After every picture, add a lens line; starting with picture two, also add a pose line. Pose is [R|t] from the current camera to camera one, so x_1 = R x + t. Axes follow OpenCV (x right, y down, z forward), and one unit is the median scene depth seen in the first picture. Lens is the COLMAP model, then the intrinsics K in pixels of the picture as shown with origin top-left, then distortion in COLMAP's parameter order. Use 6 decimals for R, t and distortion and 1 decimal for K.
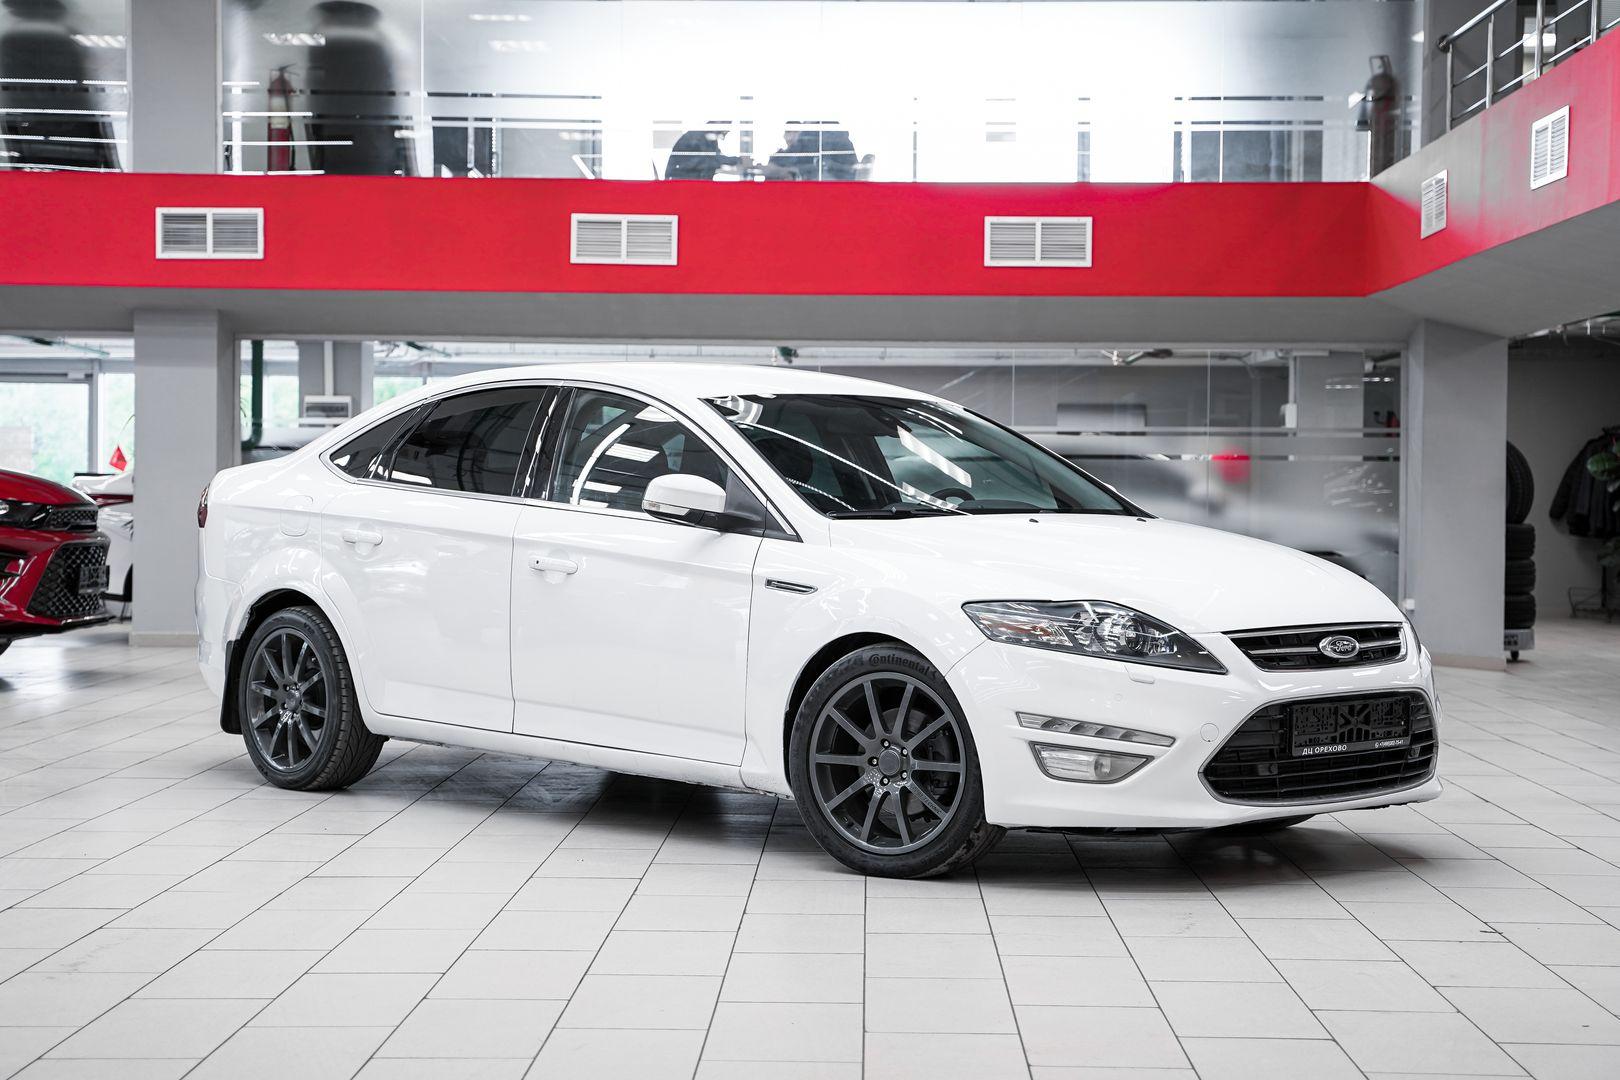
lens RADIAL K [[2715.8, 0, 810.0], [0, 2715.8, 540.0], [0, 0, 1]] dist [0.156392, 0.012591]
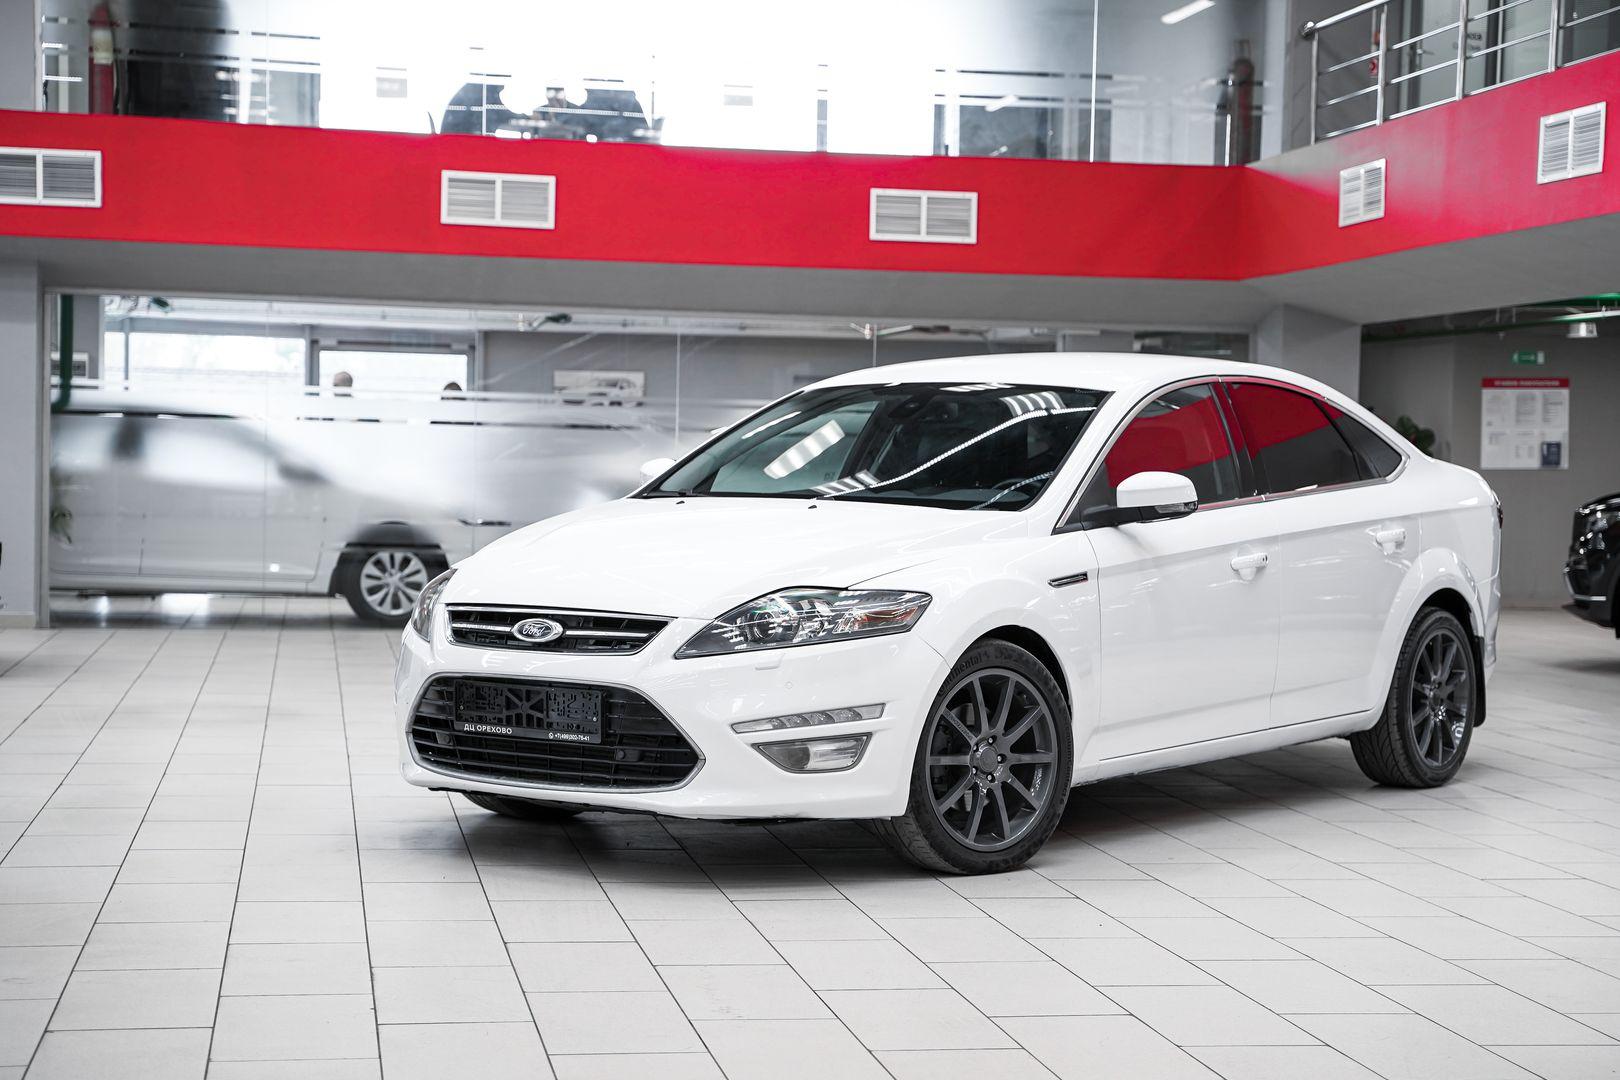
lens RADIAL K [[2752.5, 0, 810.0], [0, 2752.5, 540.0], [0, 0, 1]] dist [0.176596, 0.268159]
pose [[0.980460, 0.006790, 0.196600, -0.142762], [-0.009468, 0.999875, 0.012686, -0.004944], [-0.196489, -0.014299, 0.980402, 0.030927]]
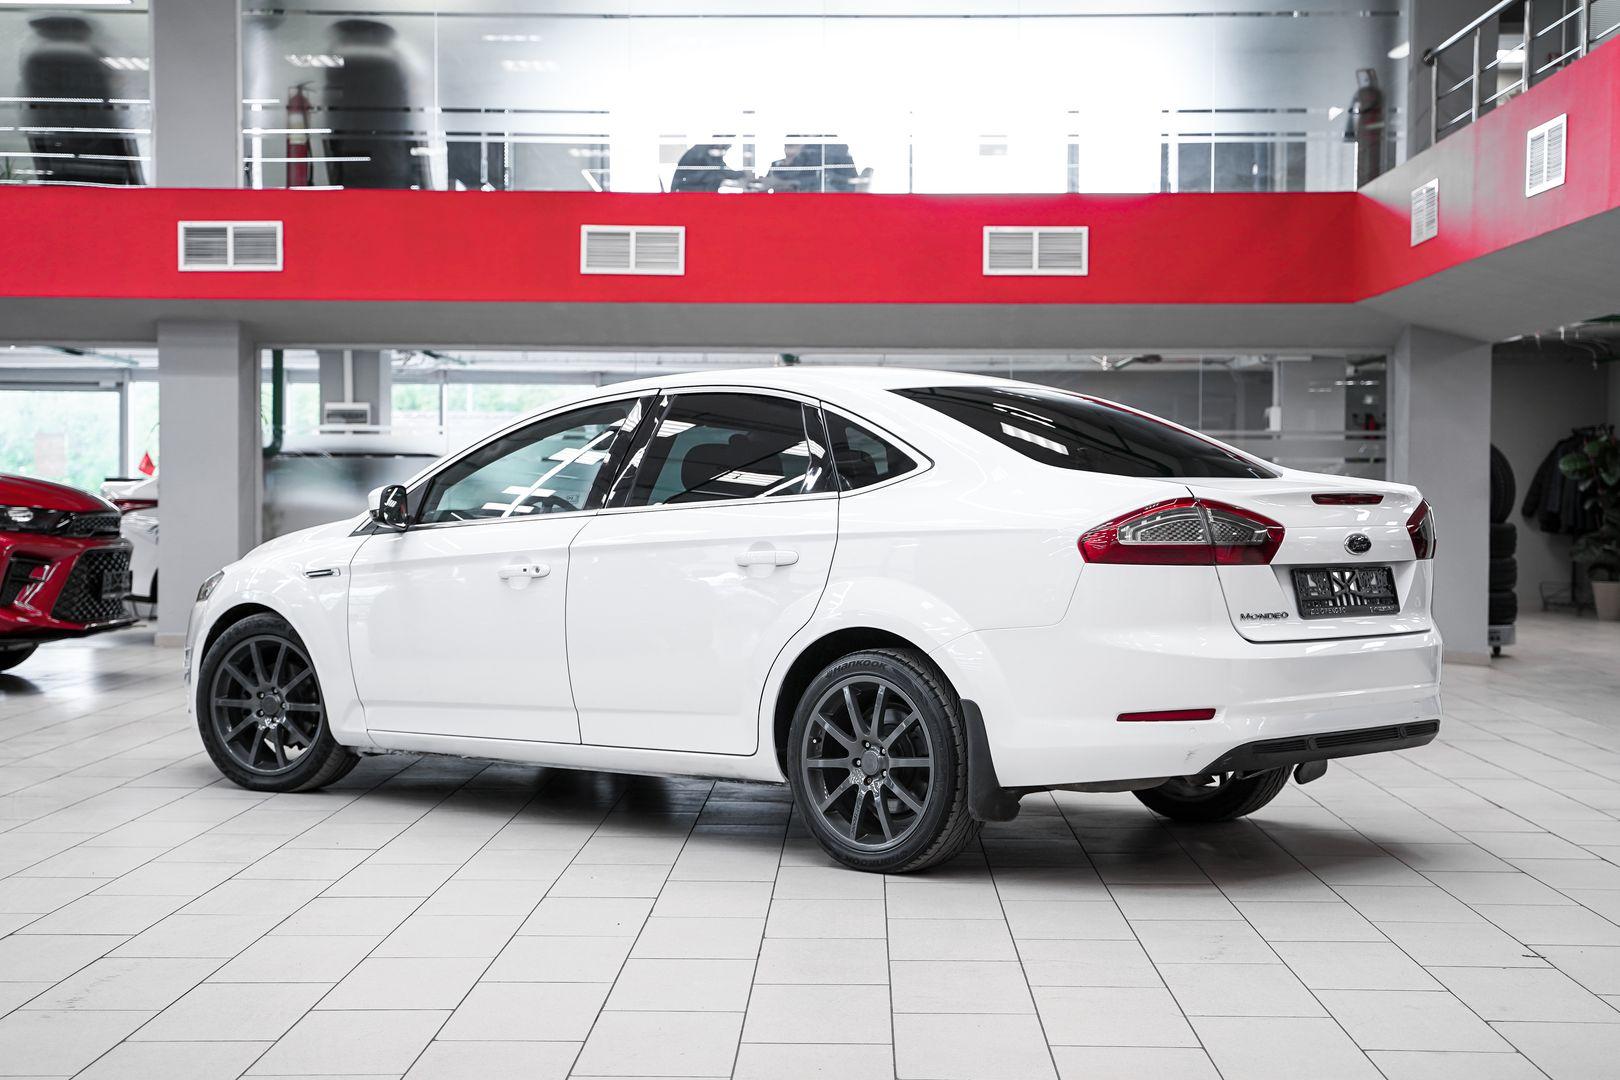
lens RADIAL K [[2548.6, 0, 803.2], [0, 2548.6, 554.9], [0, 0, 1]] dist [0.125940, -0.028746]
pose [[0.999993, -0.003746, -0.000977, -0.003206], [0.003754, 0.999961, 0.008027, -0.002704], [0.000947, -0.008030, 0.999967, 0.032983]]
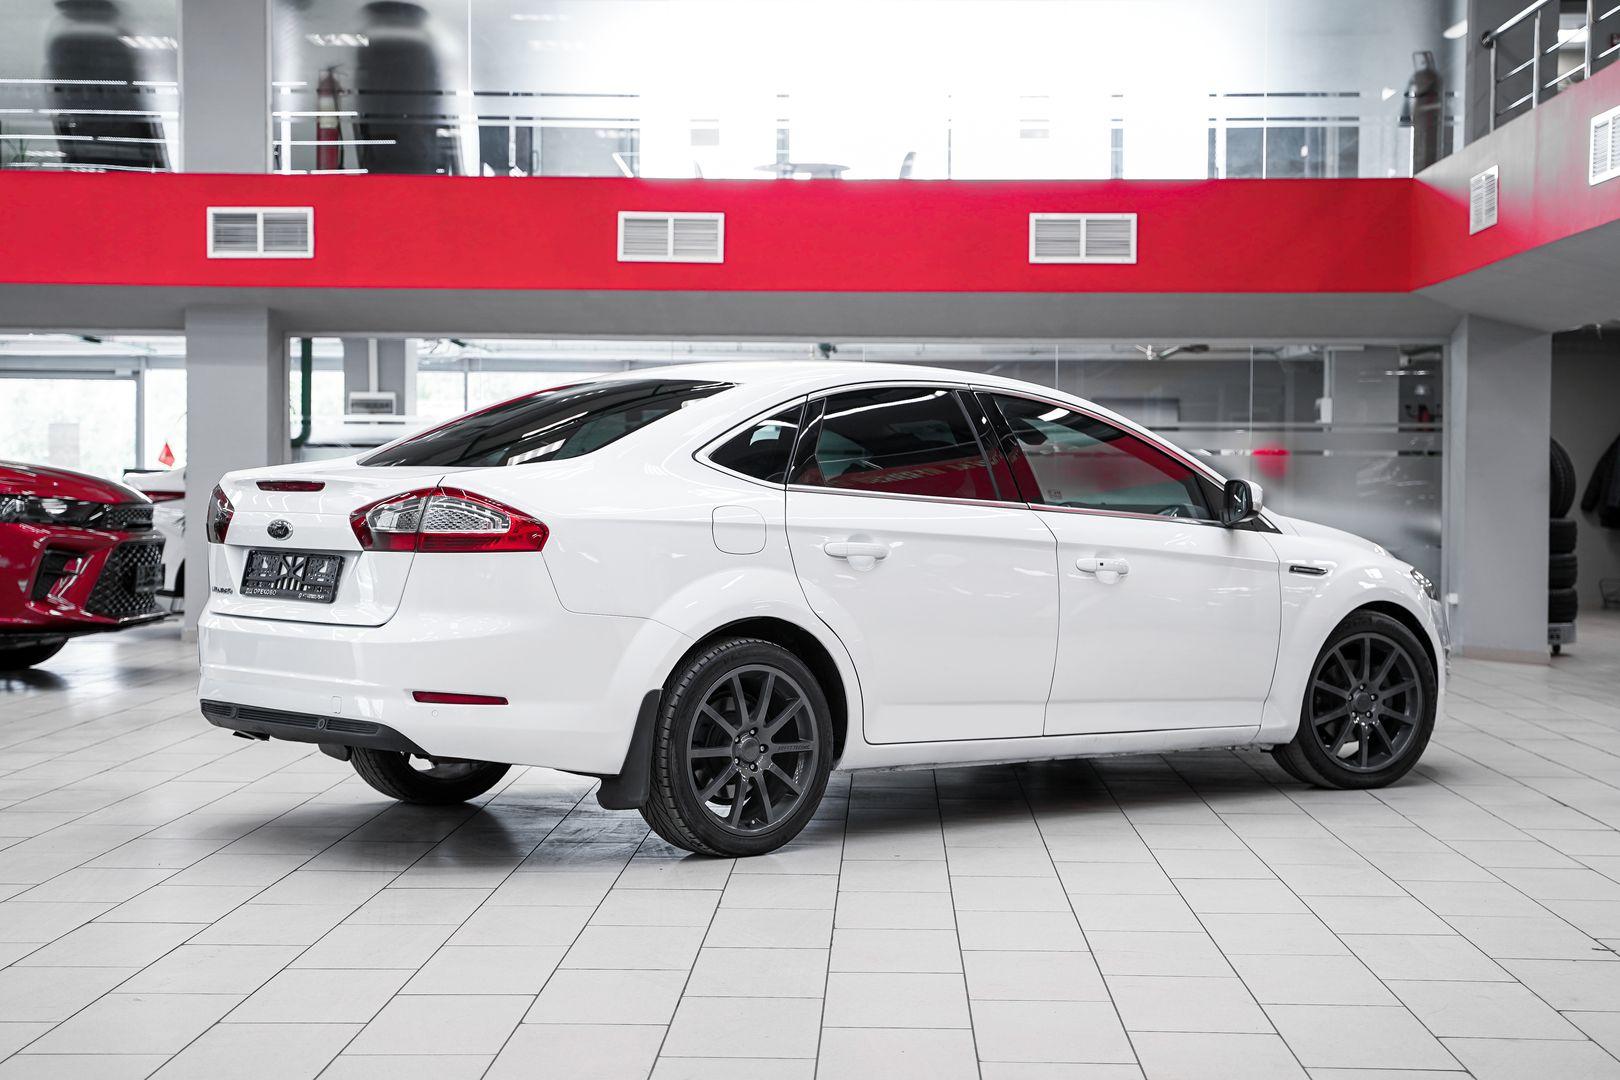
lens RADIAL K [[2655.1, 0, 810.0], [0, 2655.1, 540.0], [0, 0, 1]] dist [0.140999, 0.032817]
pose [[0.999975, -0.001668, -0.006872, -0.009727], [0.001698, 0.999989, 0.004345, -0.002604], [0.006865, -0.004356, 0.999967, 0.016034]]
